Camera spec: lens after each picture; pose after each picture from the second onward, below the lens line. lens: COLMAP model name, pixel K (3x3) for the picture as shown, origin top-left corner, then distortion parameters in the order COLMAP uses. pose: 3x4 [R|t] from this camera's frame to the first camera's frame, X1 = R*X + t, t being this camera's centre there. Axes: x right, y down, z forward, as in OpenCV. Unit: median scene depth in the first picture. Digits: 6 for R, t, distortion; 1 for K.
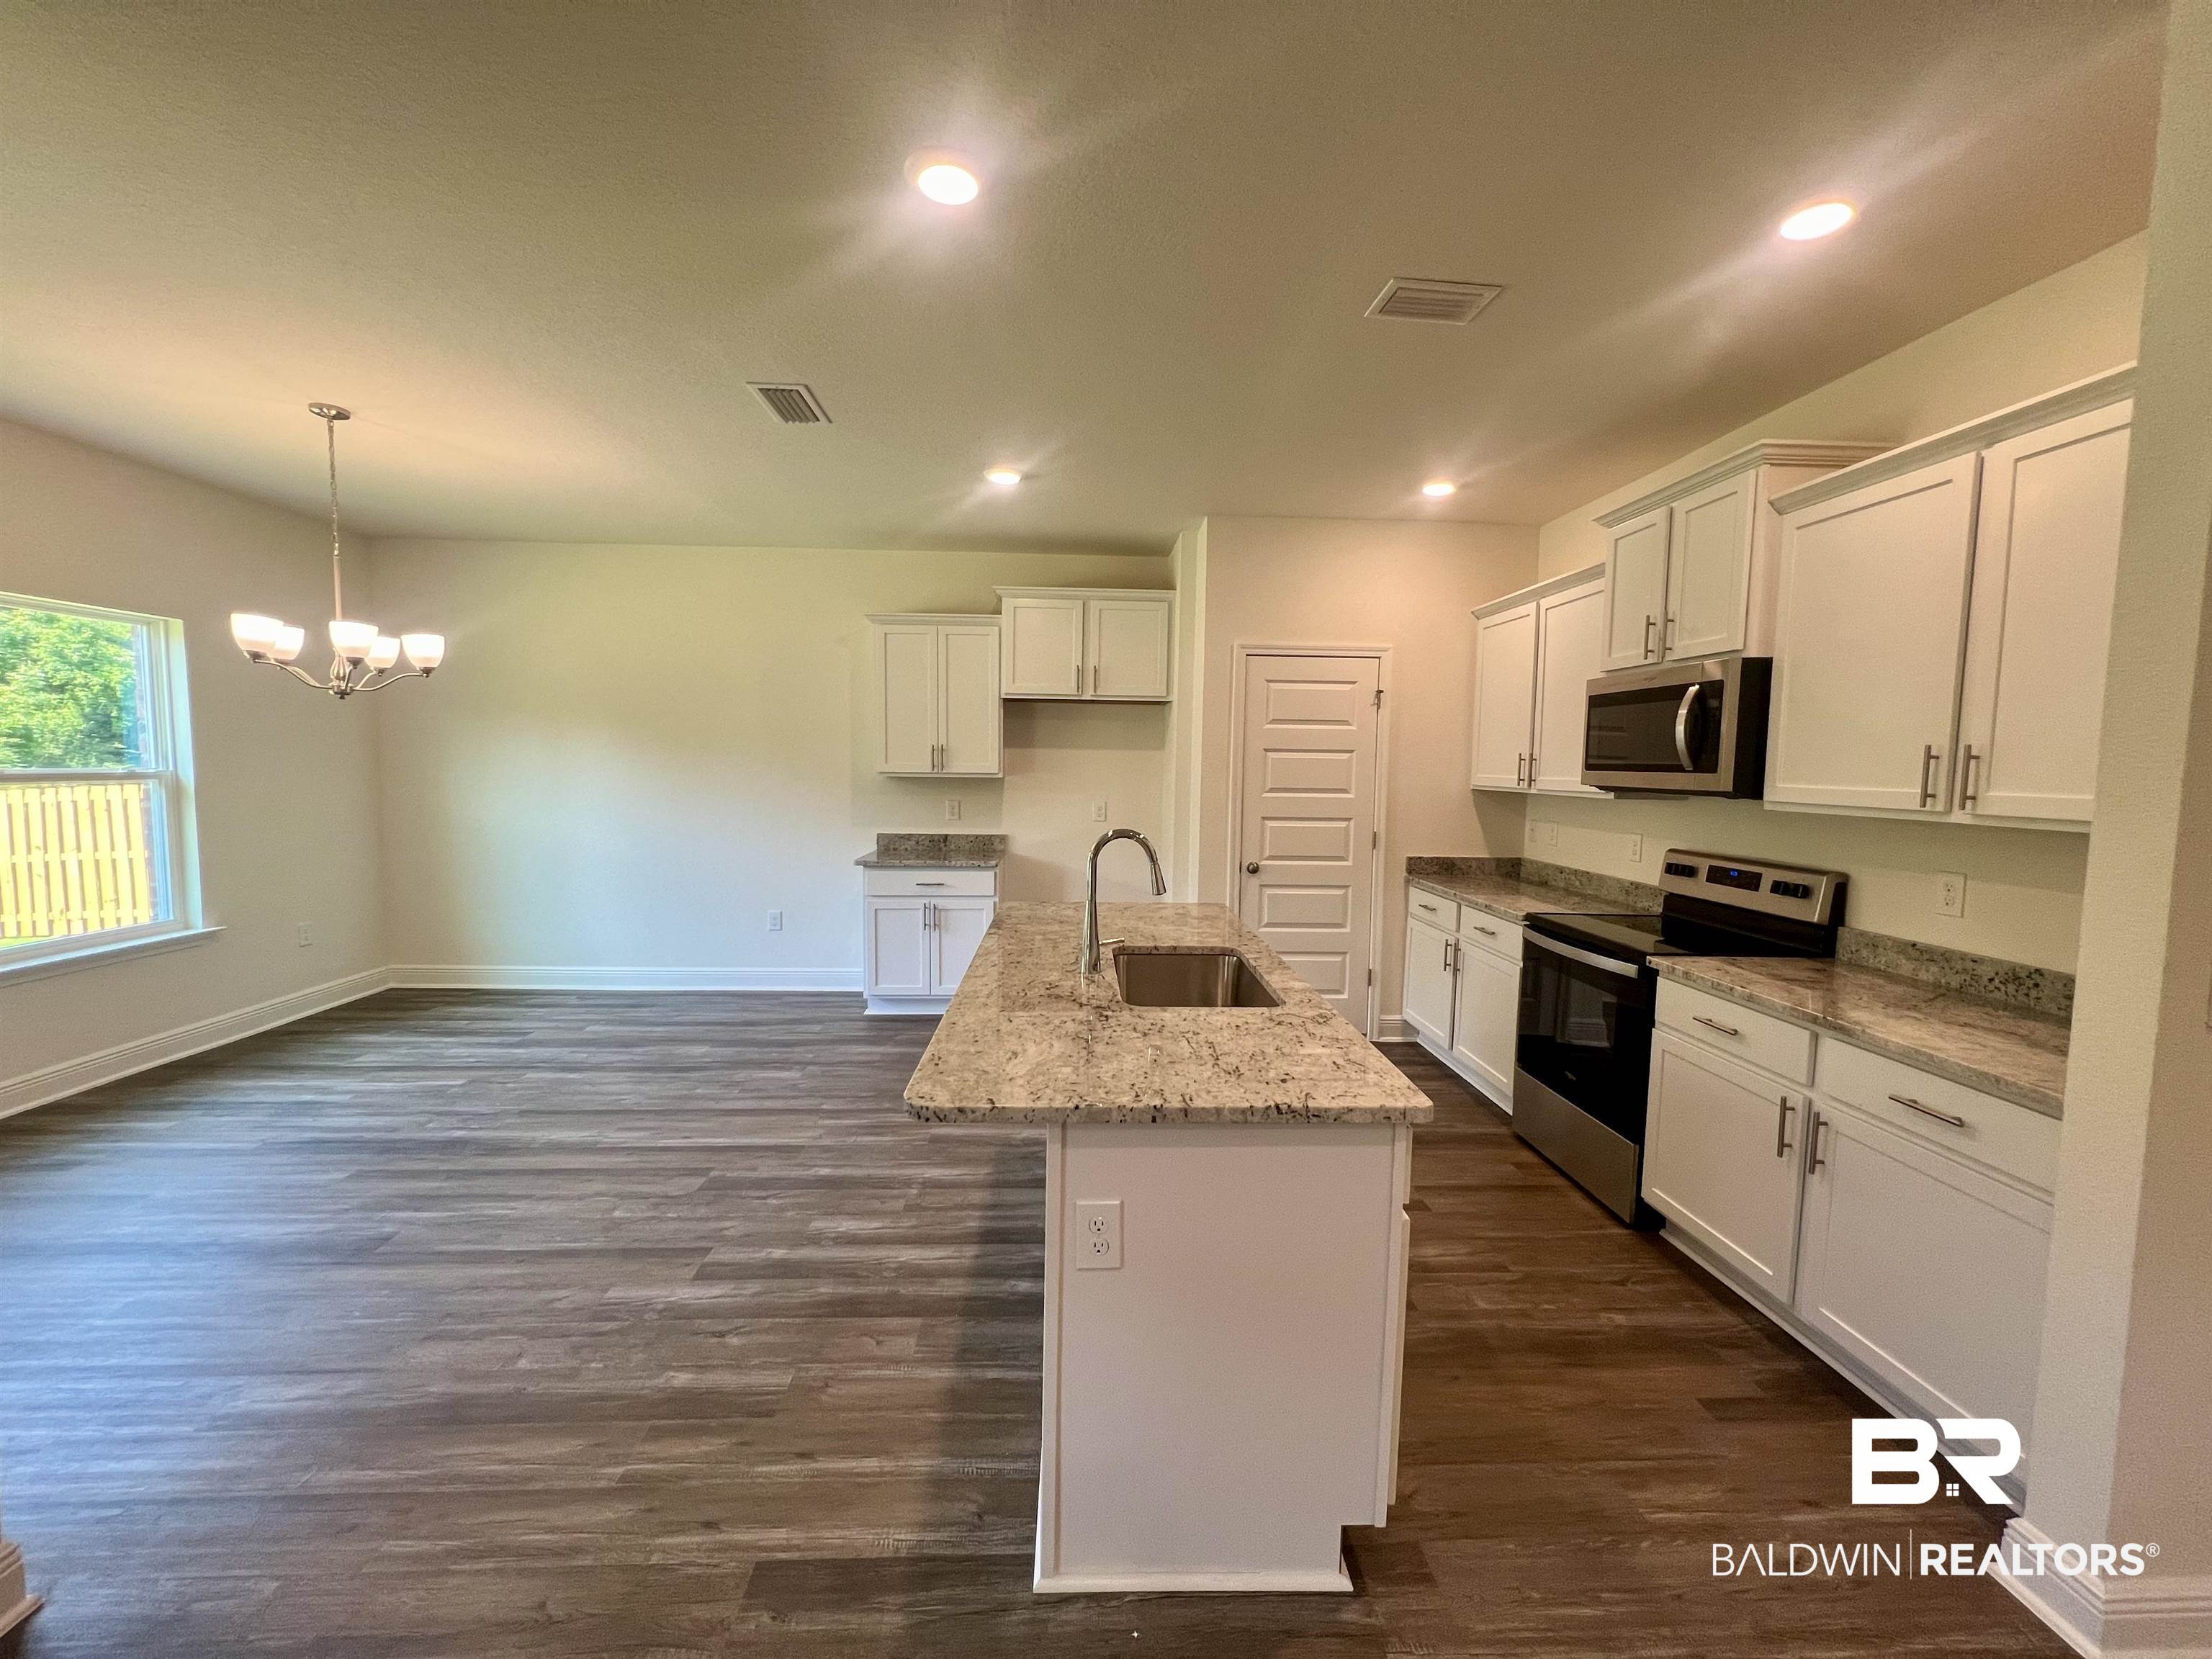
lens RADIAL K [[885.3, 0, 1100.8], [0, 885.3, 826.6], [0, 0, 1]] dist [0.000136, 0.000065]
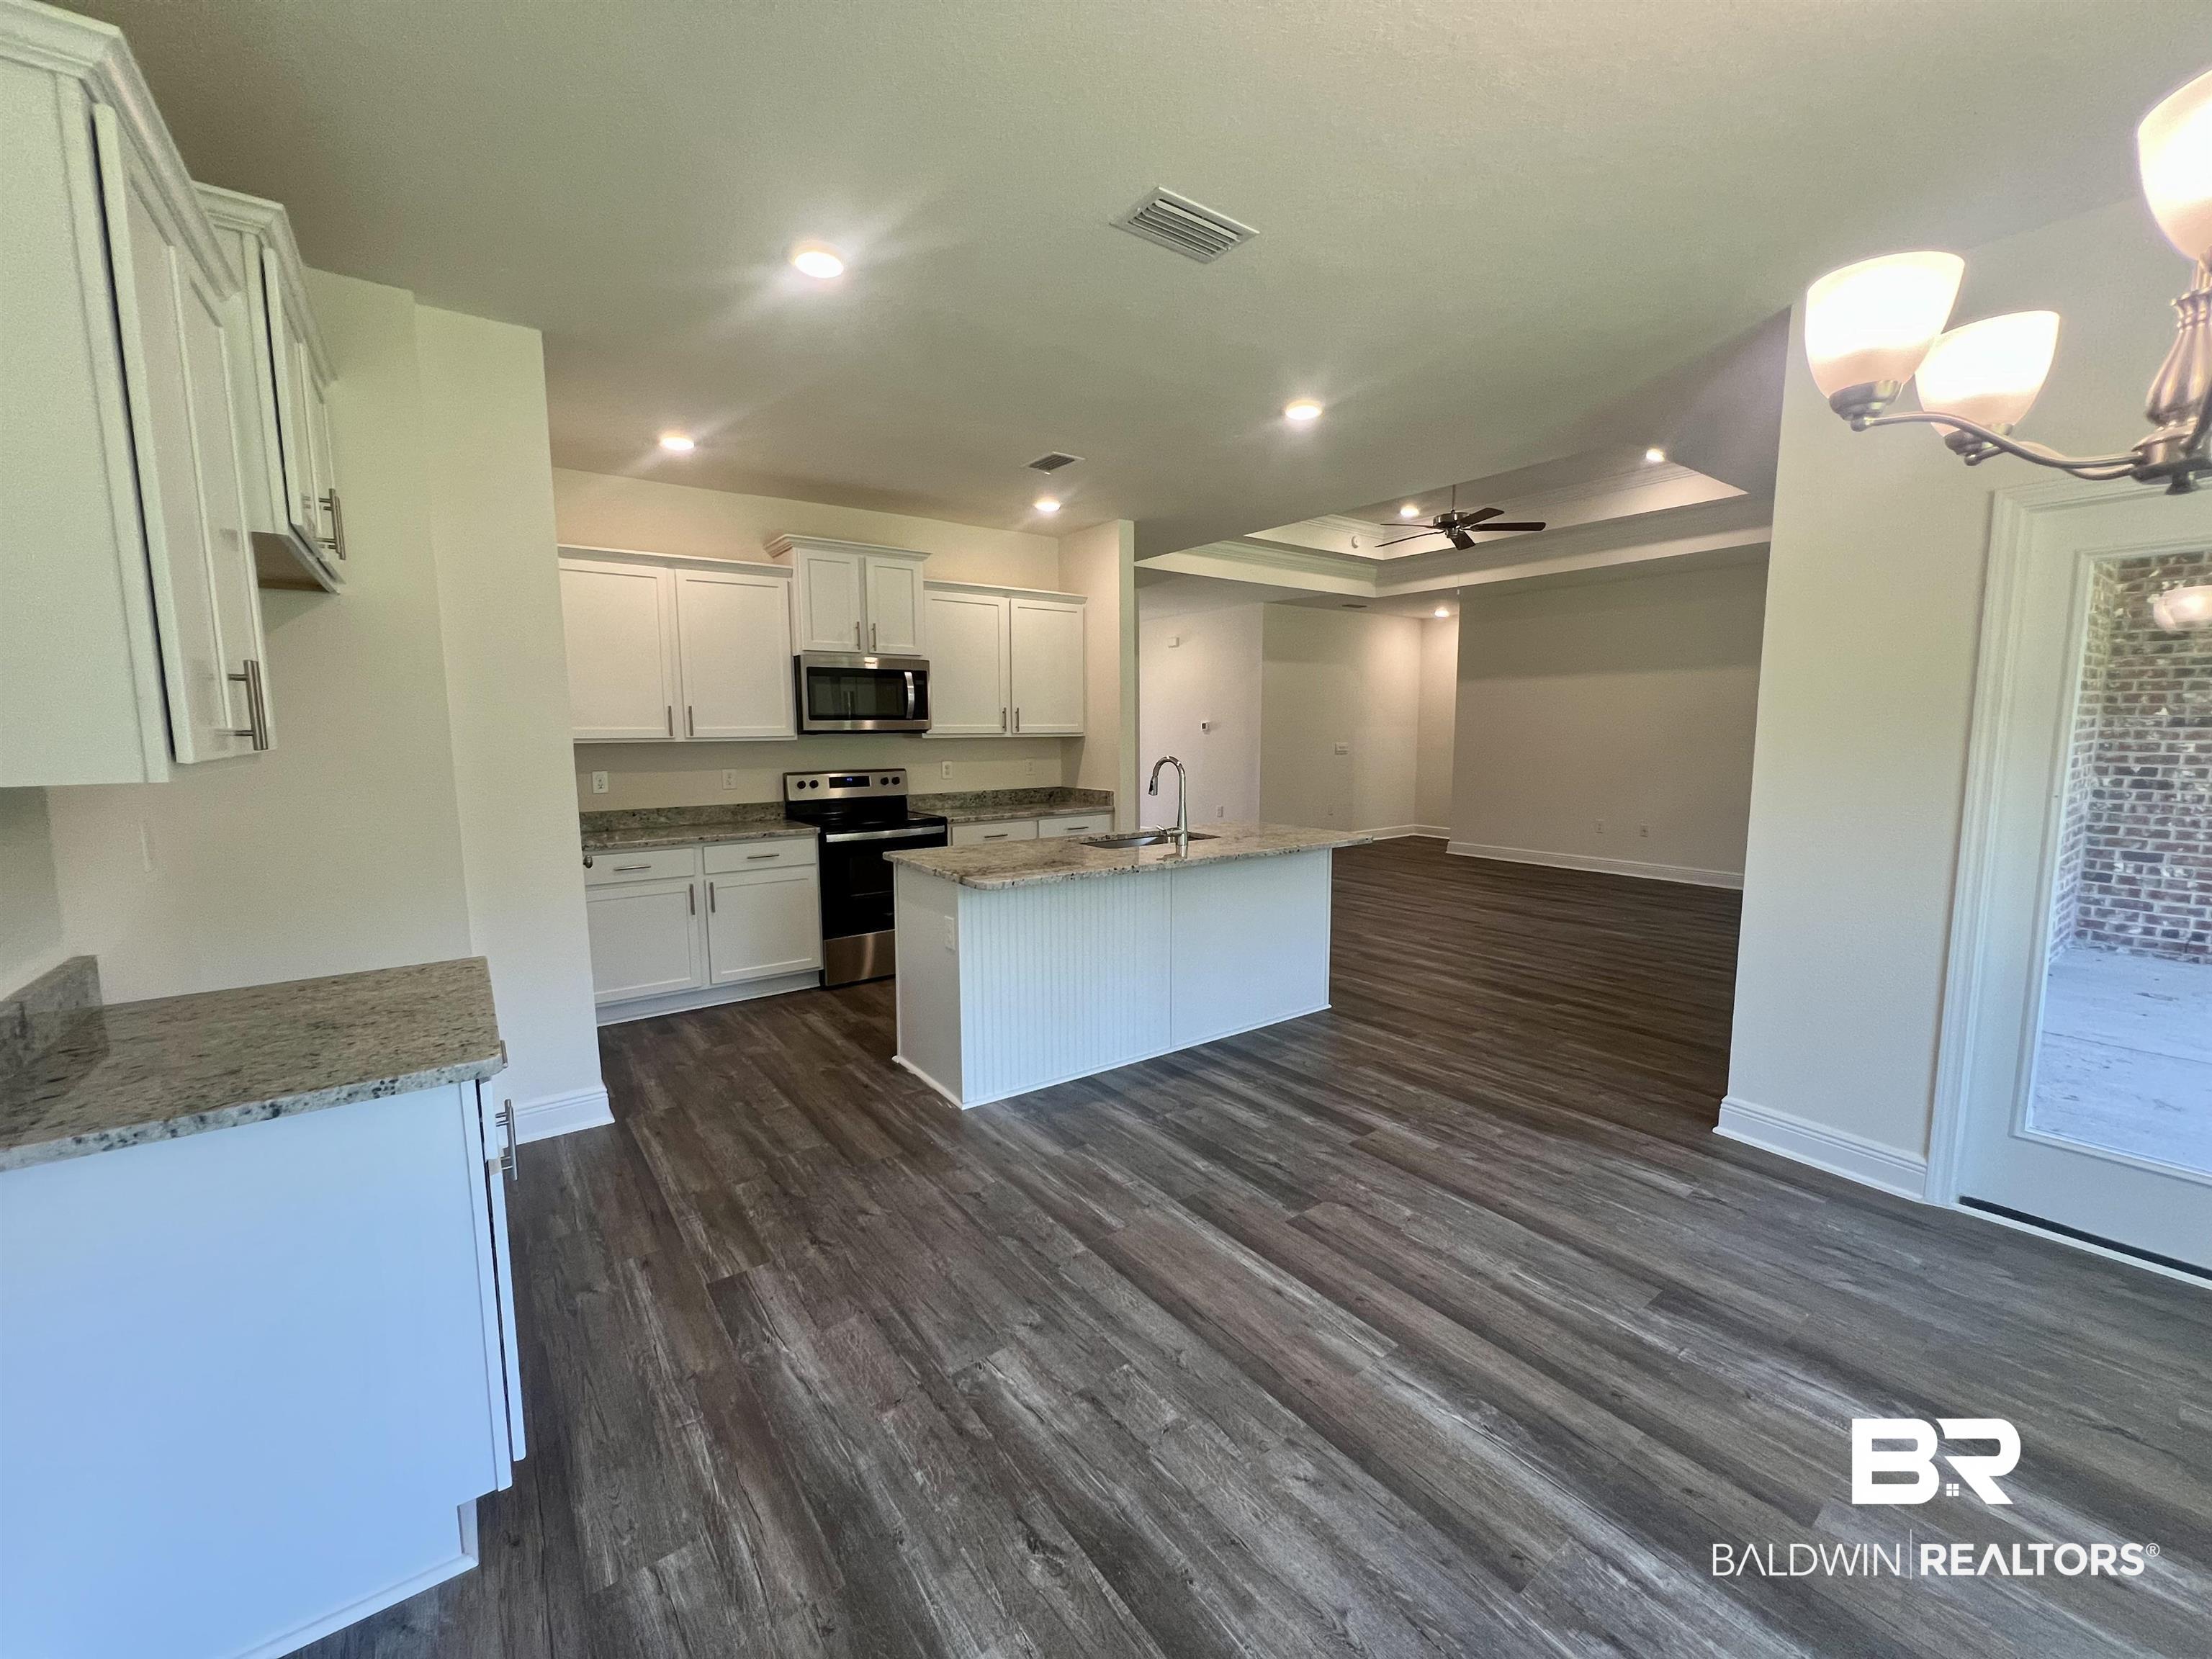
lens RADIAL K [[885.3, 0, 1100.8], [0, 885.3, 826.6], [0, 0, 1]] dist [0.000136, 0.000065]
pose [[-0.554235, -0.109079, 0.825182, -0.937618], [0.060168, 0.983532, 0.170424, -0.114090], [-0.830183, 0.144104, -0.538545, 1.472134]]
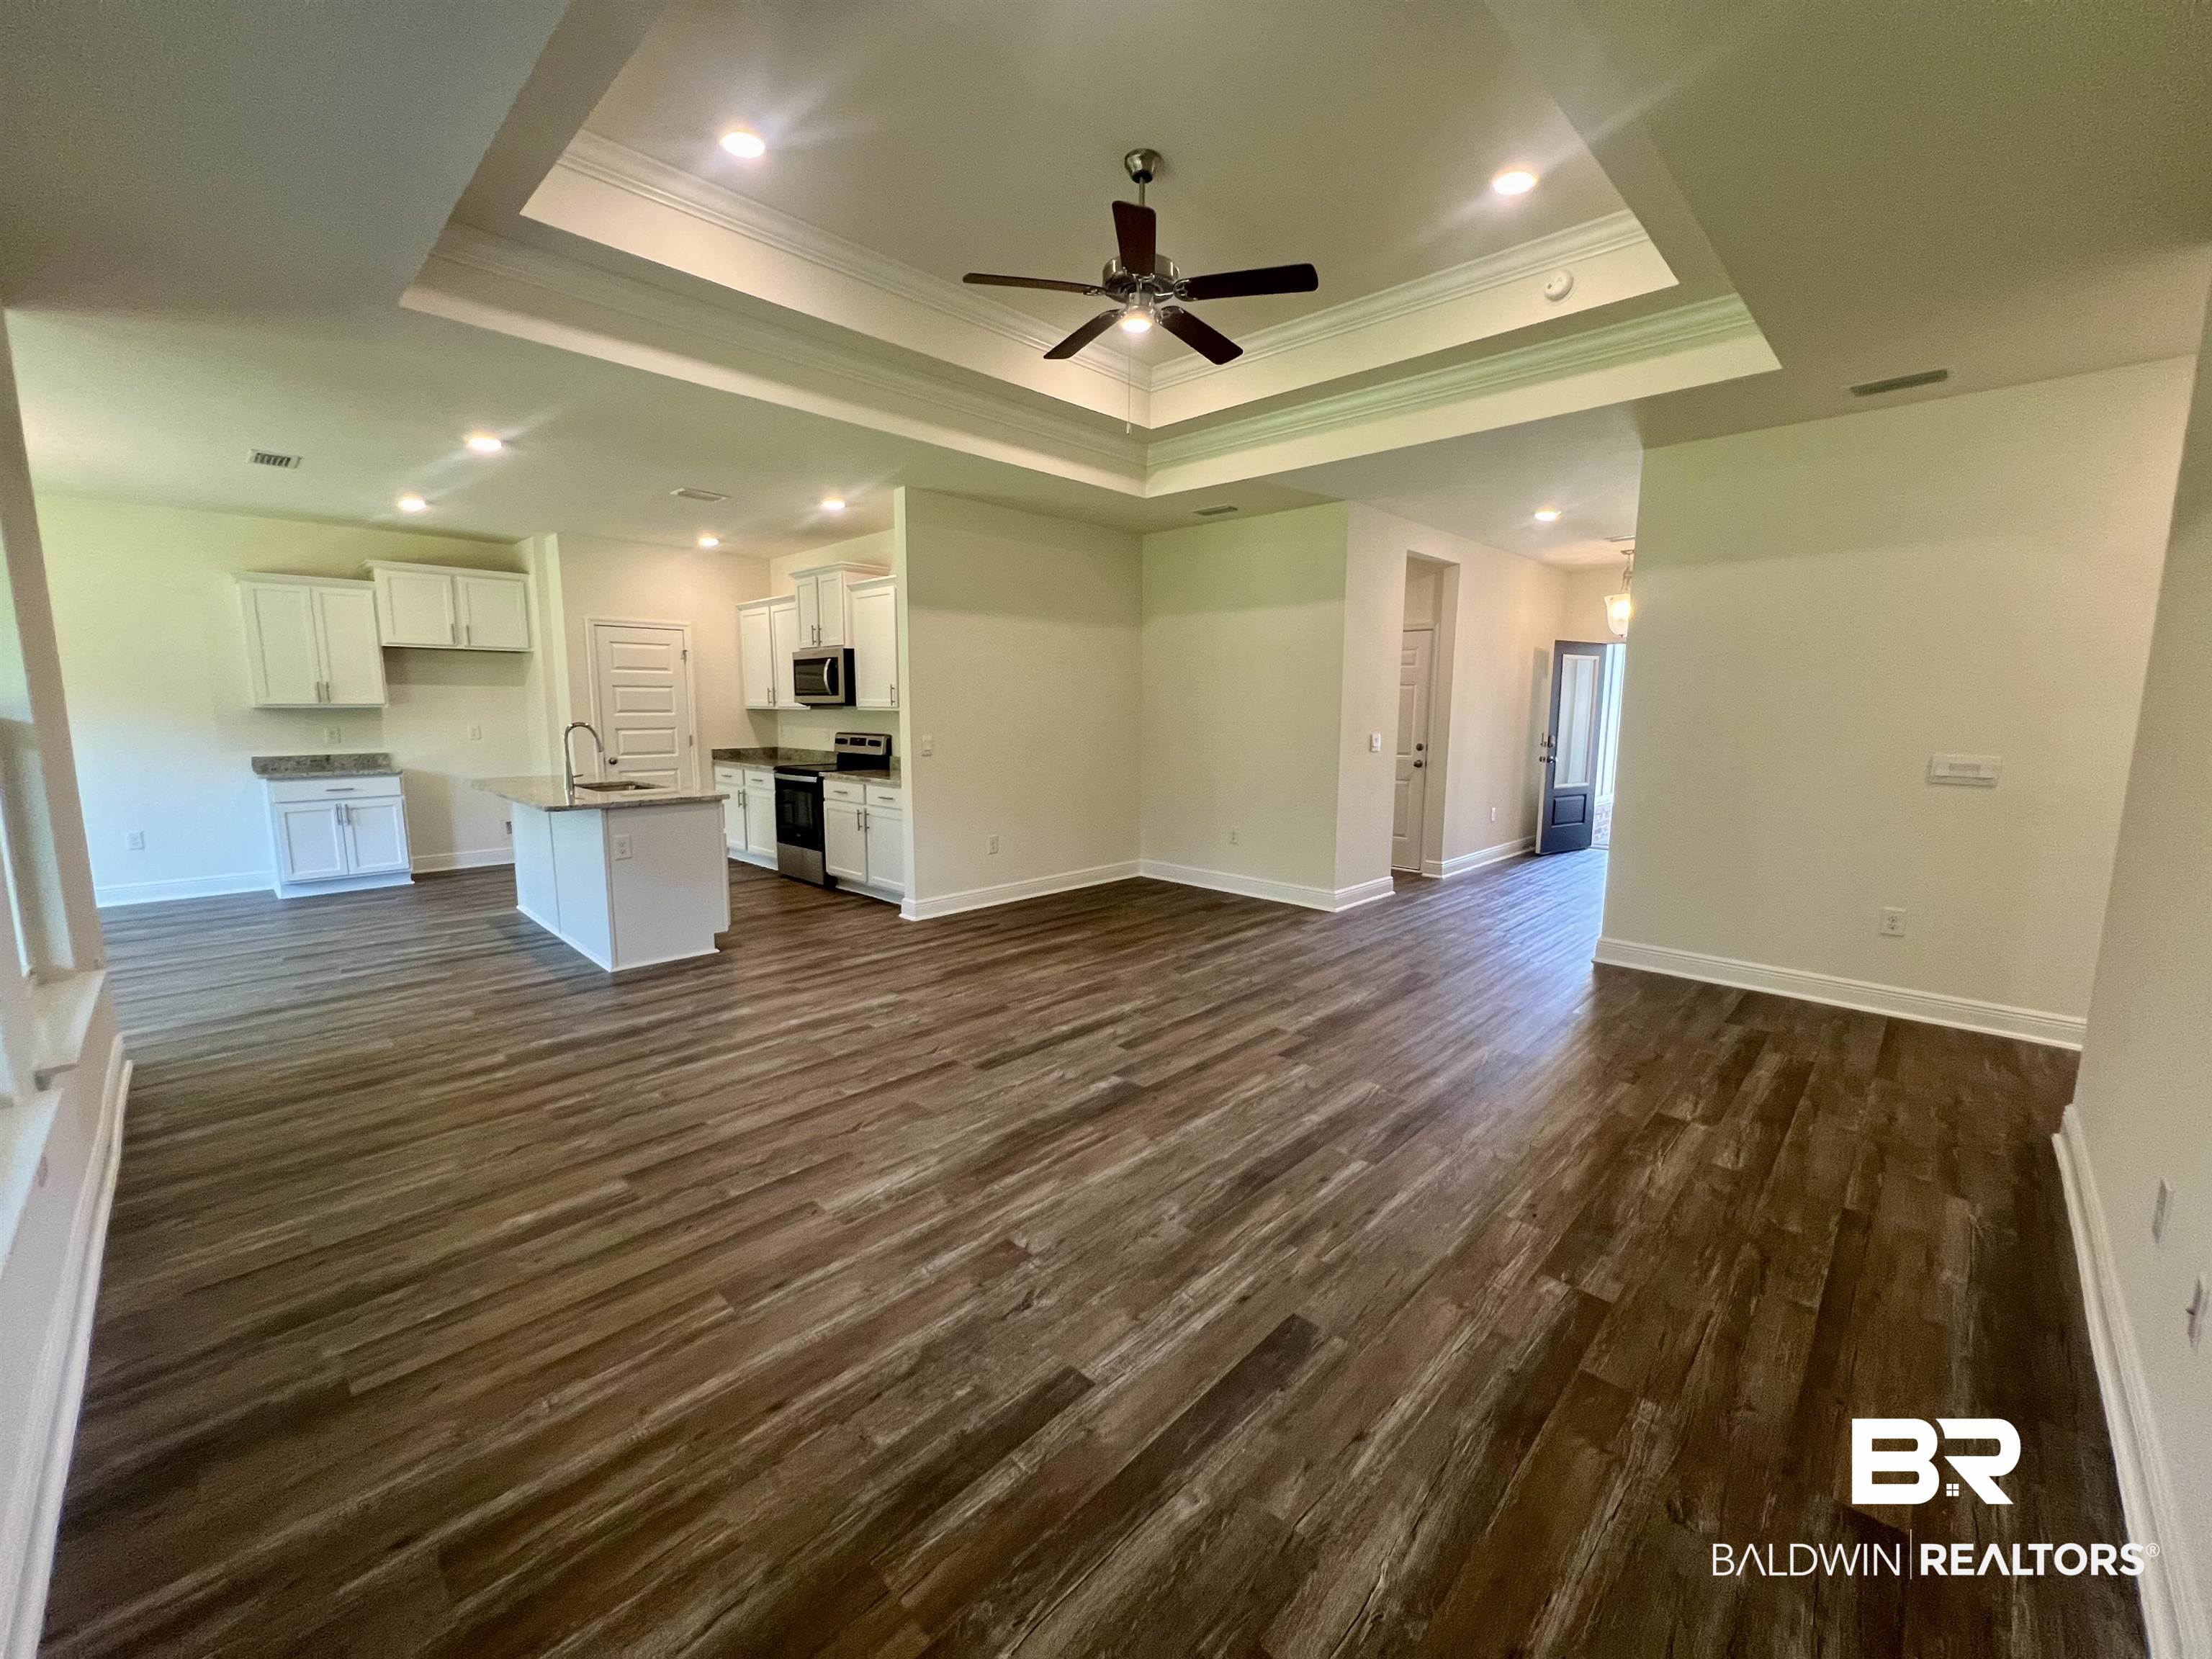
lens RADIAL K [[885.3, 0, 1100.8], [0, 885.3, 826.6], [0, 0, 1]] dist [0.000136, 0.000065]
pose [[0.728338, -0.108339, 0.676599, -0.399011], [0.059699, 0.993700, 0.094850, 0.093831], [-0.682613, -0.028690, 0.730217, -1.092019]]
